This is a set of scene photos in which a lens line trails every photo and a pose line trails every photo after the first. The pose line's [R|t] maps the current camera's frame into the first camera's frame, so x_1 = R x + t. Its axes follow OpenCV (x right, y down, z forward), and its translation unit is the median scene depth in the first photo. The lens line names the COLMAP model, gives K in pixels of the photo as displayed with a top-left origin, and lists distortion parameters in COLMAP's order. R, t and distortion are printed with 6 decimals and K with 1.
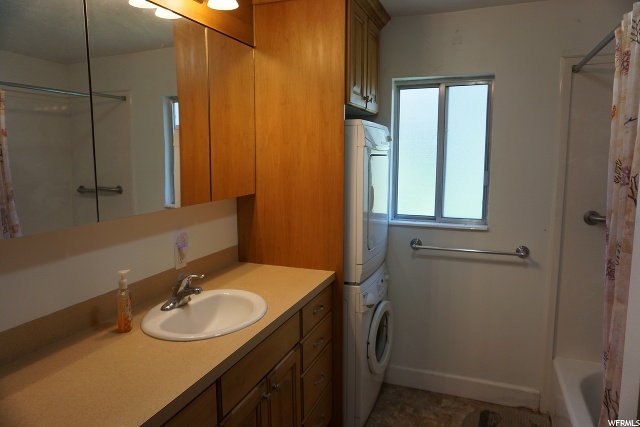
lens RADIAL K [[433.7, 0, 316.5], [0, 433.7, 211.4], [0, 0, 1]] dist [-0.040276, 0.029312]
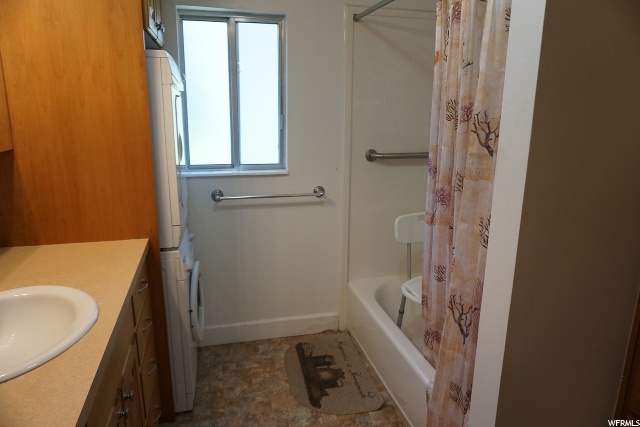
lens RADIAL K [[433.7, 0, 319.1], [0, 433.7, 210.9], [0, 0, 1]] dist [-0.040276, 0.029312]
pose [[0.807440, -0.130807, 0.575265, -0.153755], [0.064980, 0.988895, 0.133655, -0.002469], [-0.586360, -0.070538, 0.806974, 0.139764]]
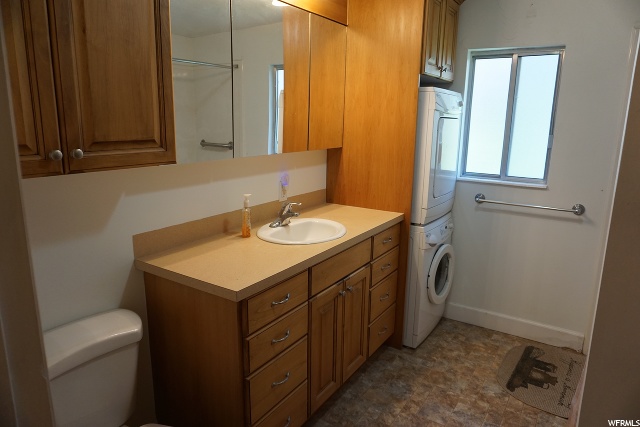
lens RADIAL K [[433.7, 0, 314.4], [0, 433.7, 212.2], [0, 0, 1]] dist [-0.040276, 0.029312]
pose [[0.978468, 0.062234, -0.196792, 0.034906], [-0.046266, 0.995329, 0.084727, 0.041518], [0.201146, -0.073798, 0.976777, -0.228480]]
